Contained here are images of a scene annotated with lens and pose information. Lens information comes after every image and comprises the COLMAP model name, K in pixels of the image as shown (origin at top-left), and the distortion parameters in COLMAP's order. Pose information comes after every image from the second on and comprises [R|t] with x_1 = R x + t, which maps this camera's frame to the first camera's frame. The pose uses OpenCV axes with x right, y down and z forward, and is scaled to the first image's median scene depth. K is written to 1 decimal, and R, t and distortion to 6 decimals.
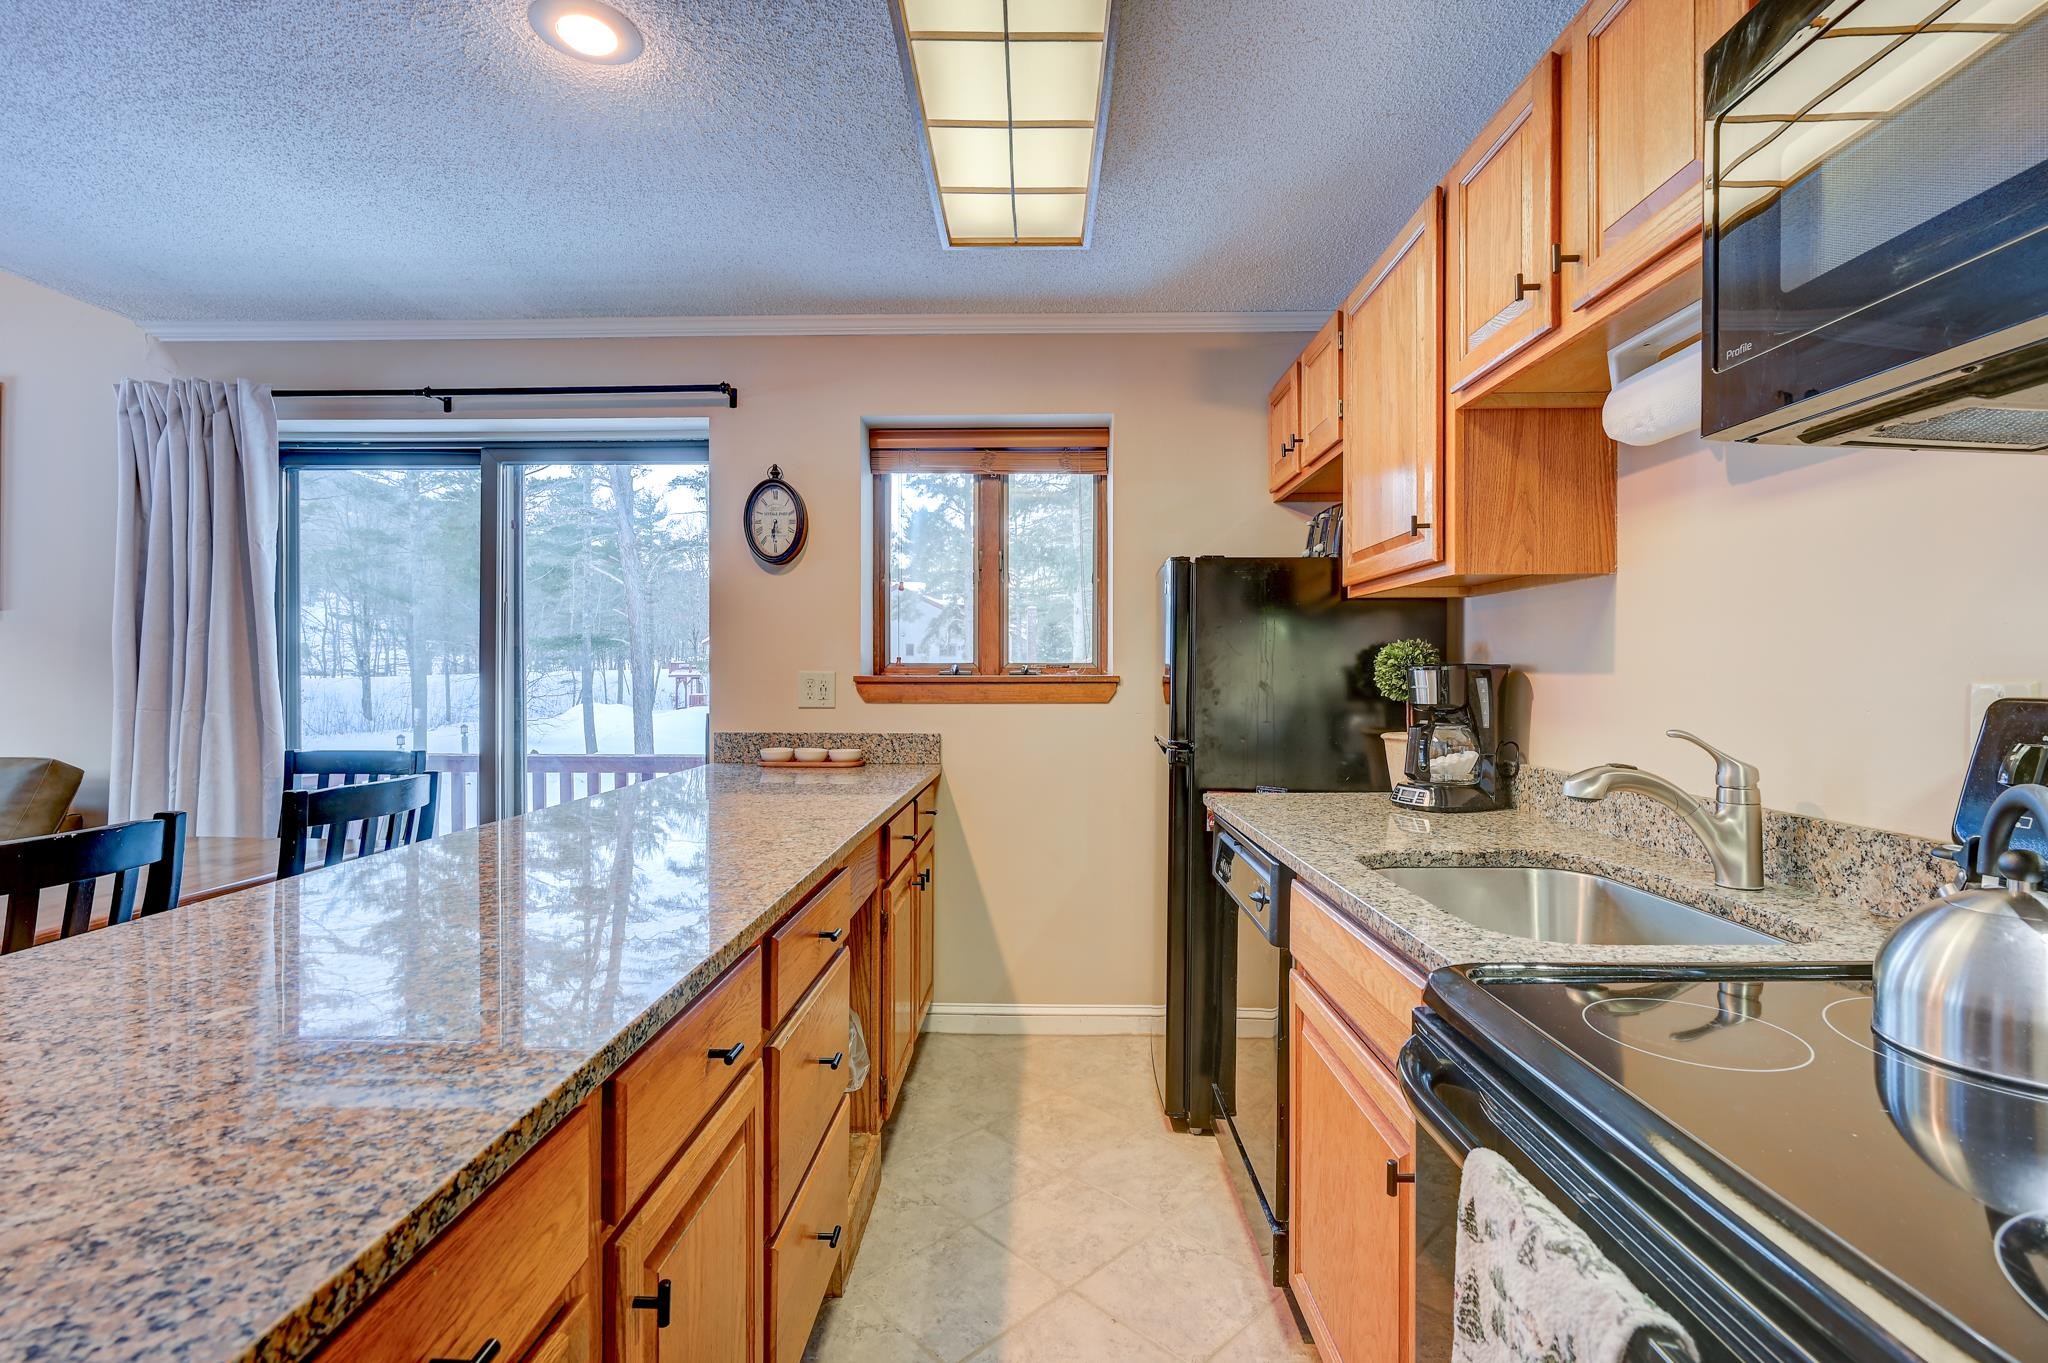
lens RADIAL K [[928.3, 0, 1023.7], [0, 928.3, 671.8], [0, 0, 1]] dist [0.002067, 0.000383]
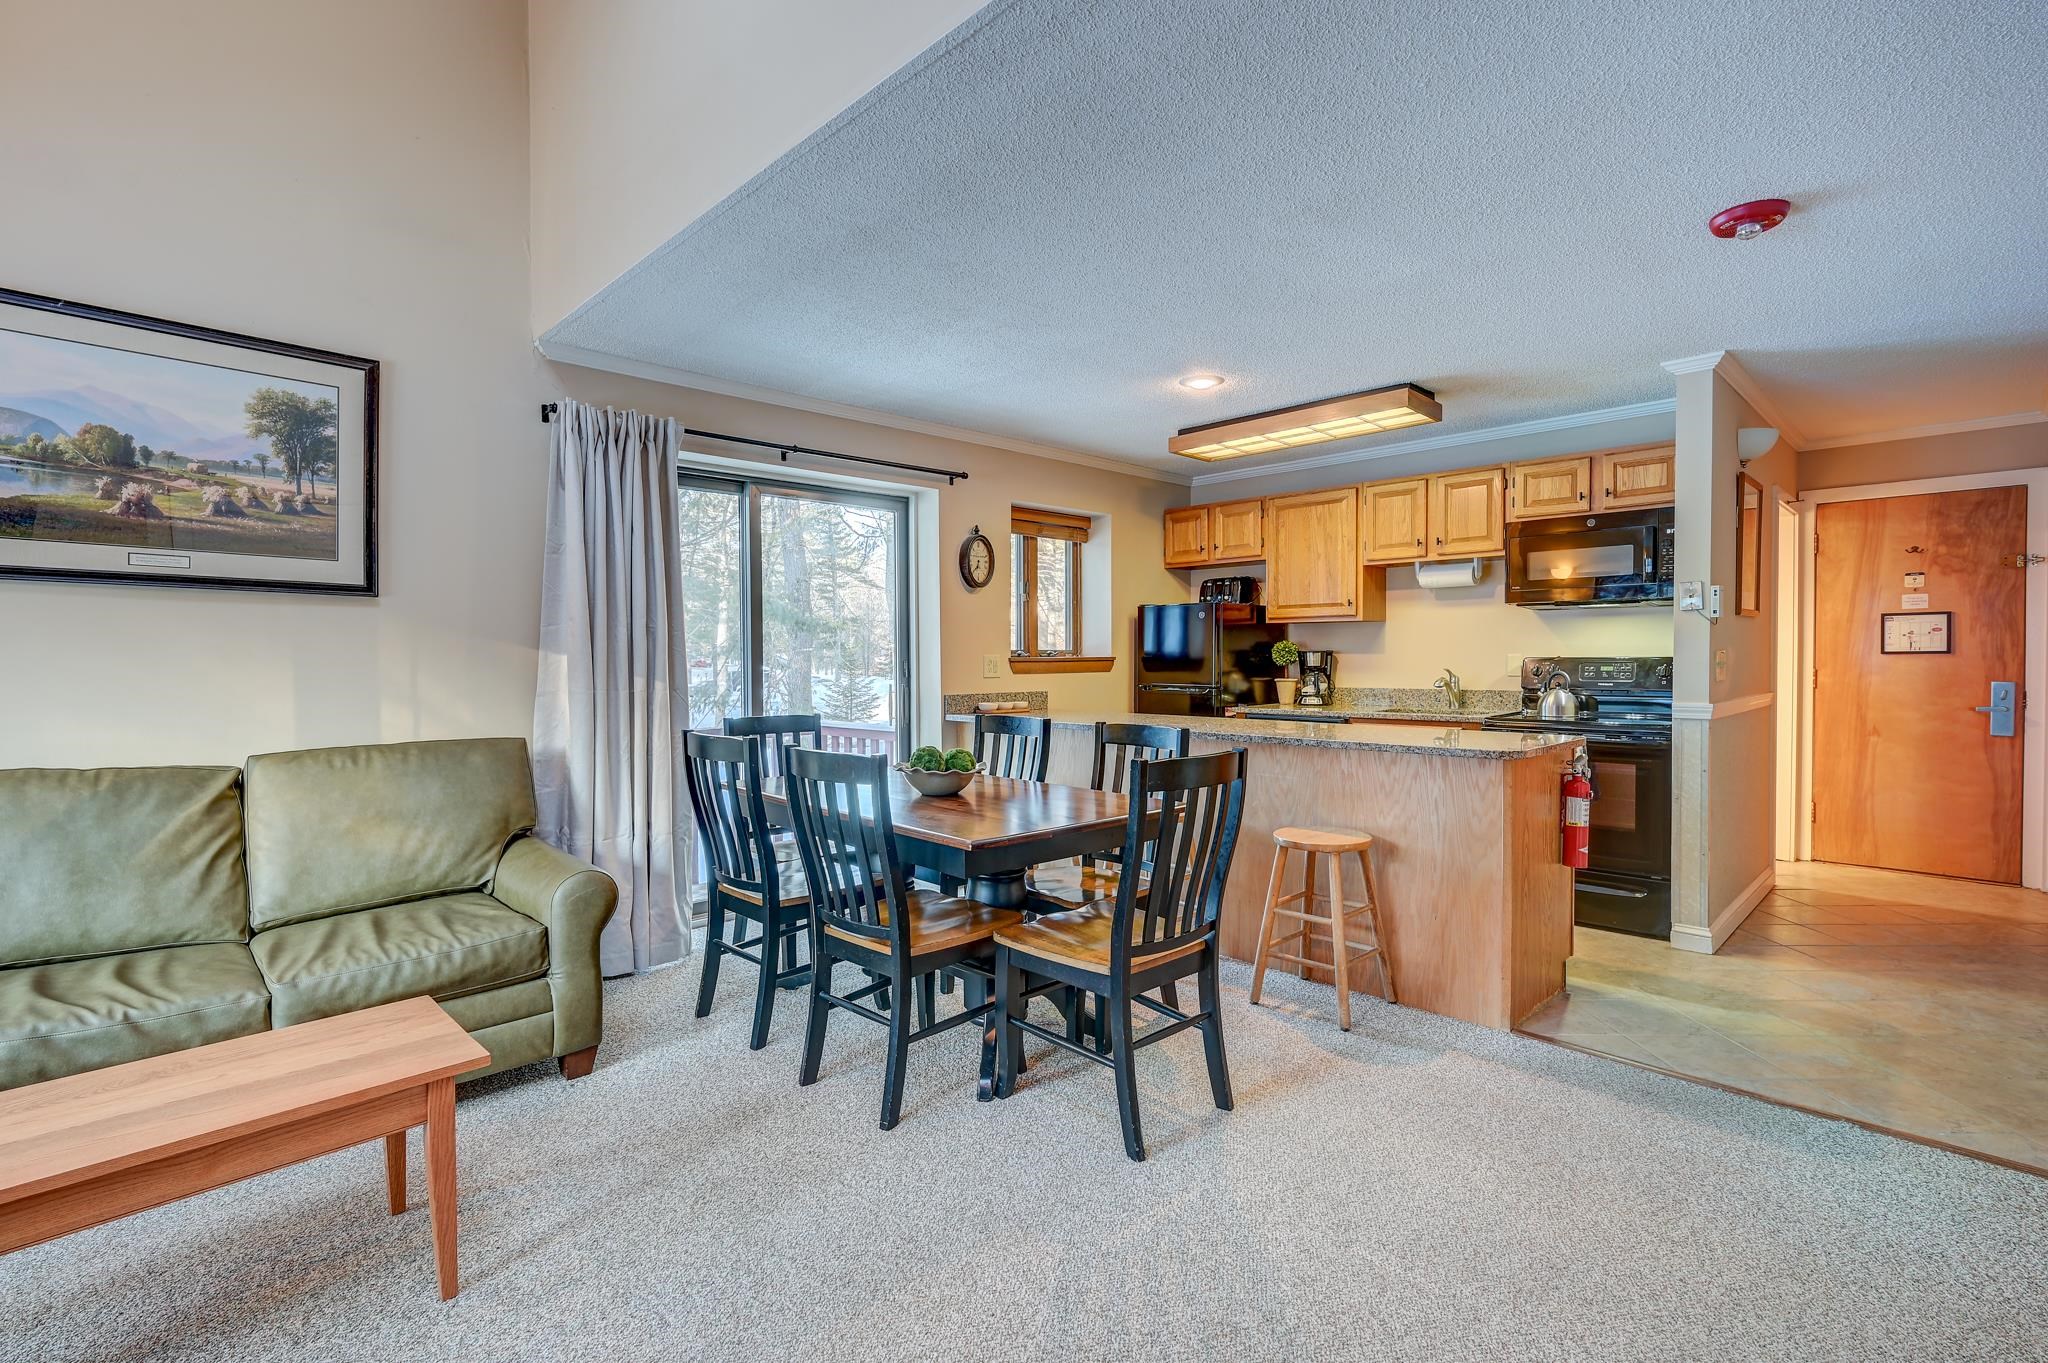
lens RADIAL K [[938.9, 0, 1025.0], [0, 938.9, 672.2], [0, 0, 1]] dist [0.000373, 0.000928]
pose [[0.703601, -0.016949, 0.710393, -2.061917], [0.005873, 0.999820, 0.018038, 0.000115], [-0.710571, -0.008519, 0.703574, -0.296489]]
